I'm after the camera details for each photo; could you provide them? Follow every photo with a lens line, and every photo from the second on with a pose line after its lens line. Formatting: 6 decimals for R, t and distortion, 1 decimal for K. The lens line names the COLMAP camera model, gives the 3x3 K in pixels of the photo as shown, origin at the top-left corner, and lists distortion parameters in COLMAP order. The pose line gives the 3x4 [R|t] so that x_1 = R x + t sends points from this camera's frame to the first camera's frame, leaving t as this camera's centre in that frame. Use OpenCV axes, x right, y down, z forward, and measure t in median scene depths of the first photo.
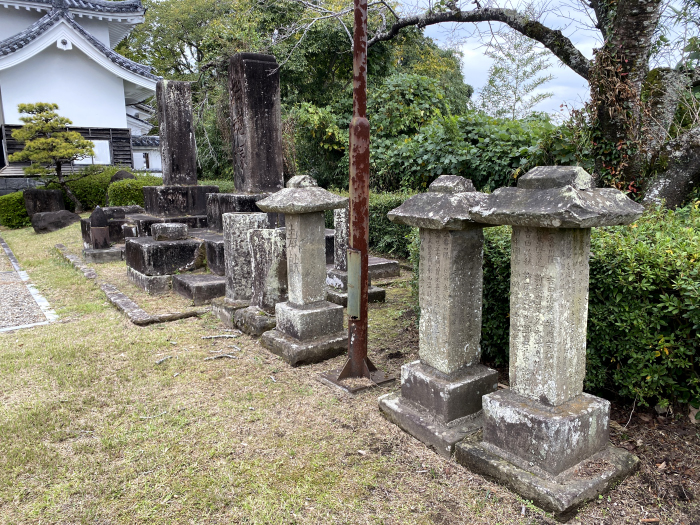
lens RADIAL K [[513.7, 0, 350.0], [0, 513.7, 262.5], [0, 0, 1]] dist [0.042211, -0.039897]
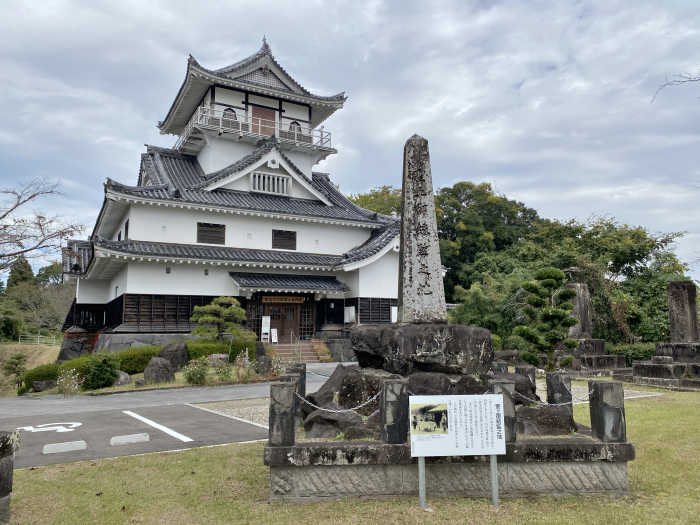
lens RADIAL K [[513.7, 0, 350.0], [0, 513.7, 262.5], [0, 0, 1]] dist [0.042211, -0.039897]
pose [[0.993479, -0.010633, -0.113515, -0.535314], [-0.024020, 0.953775, -0.299559, 0.097694], [0.111453, 0.300332, 0.947301, -0.502024]]
